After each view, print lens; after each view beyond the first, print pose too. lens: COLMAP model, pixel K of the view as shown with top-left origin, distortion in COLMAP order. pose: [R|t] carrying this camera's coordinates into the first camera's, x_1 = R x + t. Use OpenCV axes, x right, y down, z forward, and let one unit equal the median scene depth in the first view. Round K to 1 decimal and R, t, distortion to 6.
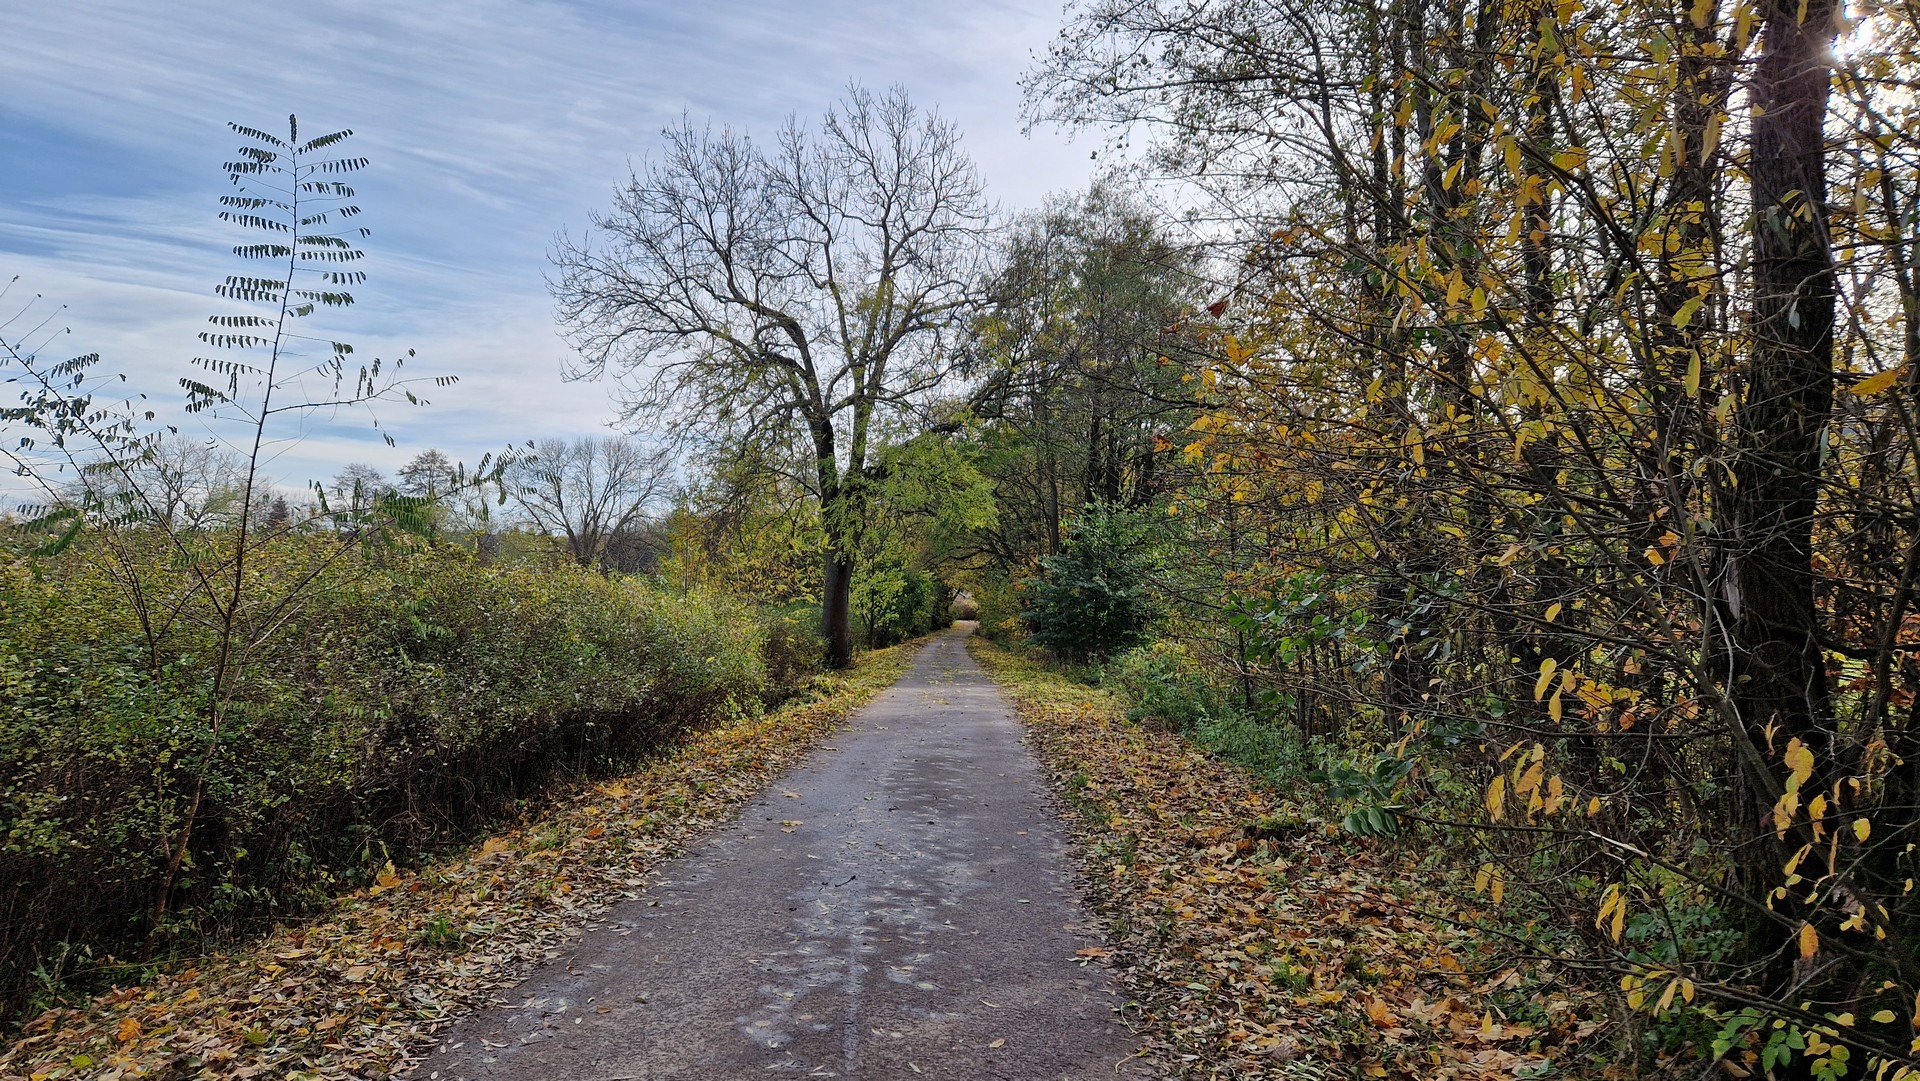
lens RADIAL K [[1374.6, 0, 962.6], [0, 1374.6, 512.0], [0, 0, 1]] dist [0.051496, -0.000882]
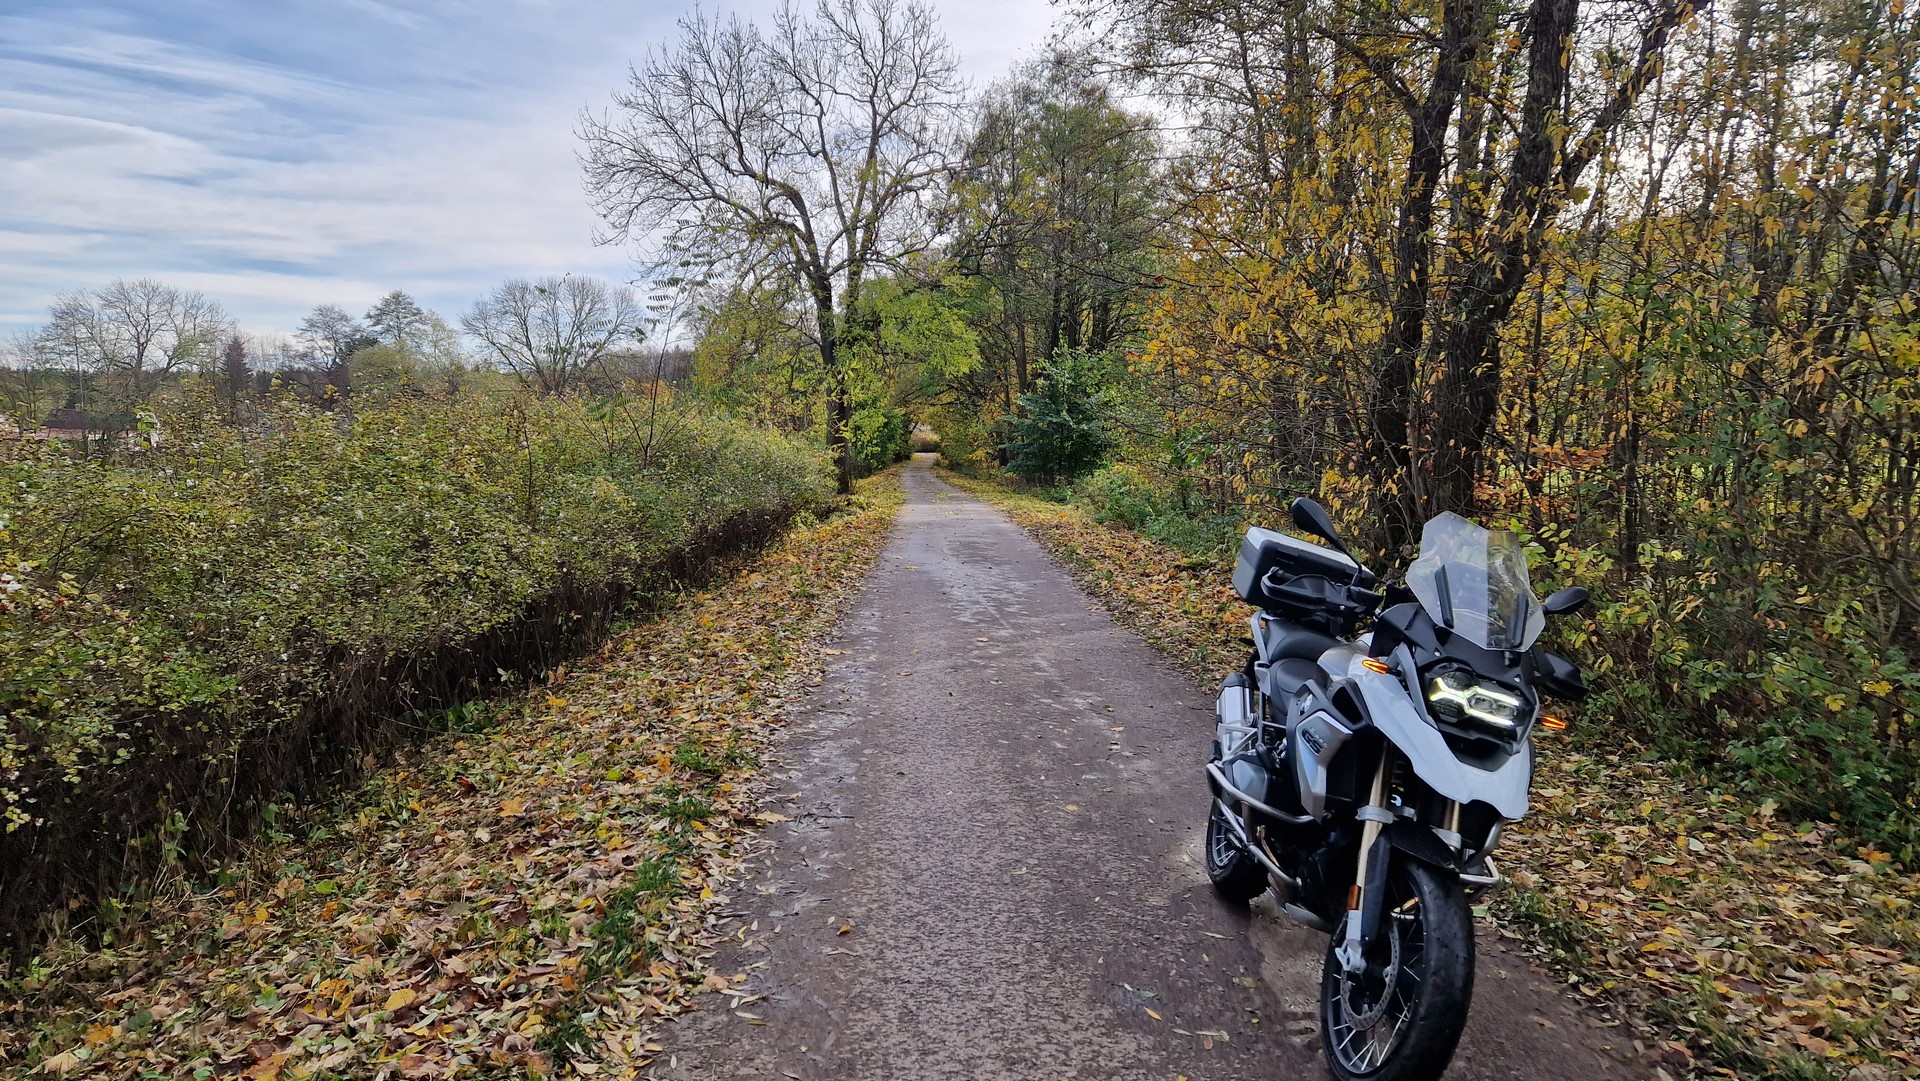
lens RADIAL K [[1374.6, 0, 962.6], [0, 1374.6, 512.0], [0, 0, 1]] dist [0.051496, -0.000882]
pose [[0.999257, -0.016157, 0.034989, -0.028007], [0.011793, 0.992516, 0.121542, -0.011549], [-0.036691, -0.121039, 0.991969, -0.162398]]
